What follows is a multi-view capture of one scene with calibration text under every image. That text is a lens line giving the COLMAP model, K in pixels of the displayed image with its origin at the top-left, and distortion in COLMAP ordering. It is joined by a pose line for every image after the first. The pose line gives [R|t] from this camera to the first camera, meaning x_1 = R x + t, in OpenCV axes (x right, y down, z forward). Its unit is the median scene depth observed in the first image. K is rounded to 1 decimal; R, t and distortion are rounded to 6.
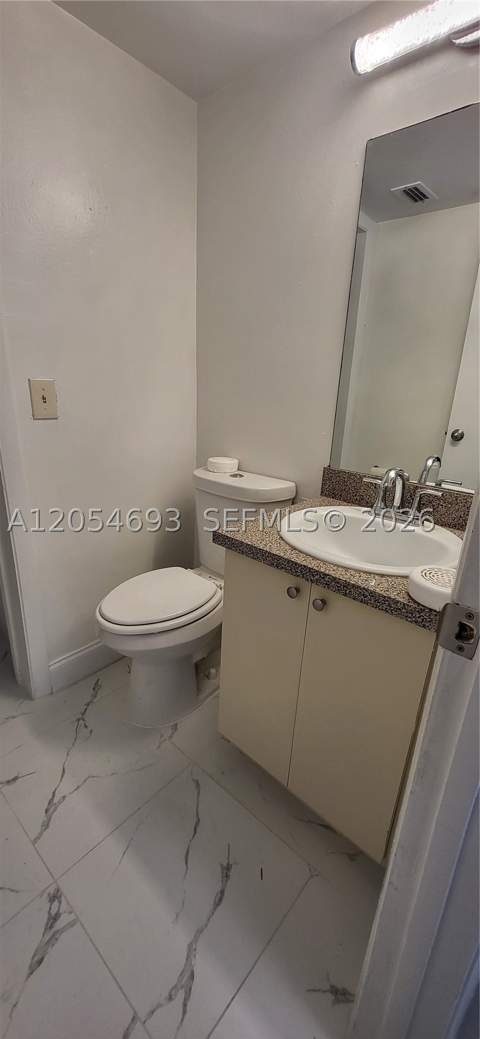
lens RADIAL K [[413.1, 0, 237.7], [0, 413.1, 526.3], [0, 0, 1]] dist [-0.000359, 0.000113]
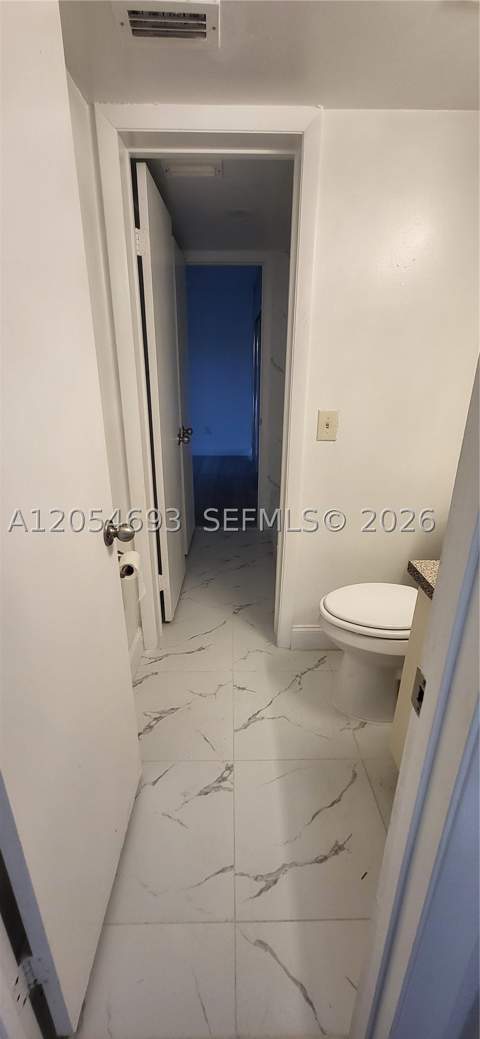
lens RADIAL K [[413.1, 0, 237.7], [0, 413.1, 526.3], [0, 0, 1]] dist [-0.000359, 0.000113]
pose [[0.672860, 0.227978, -0.703765, 0.319165], [-0.229011, 0.968789, 0.094876, -0.061273], [0.703430, 0.097331, 0.704069, -0.071831]]
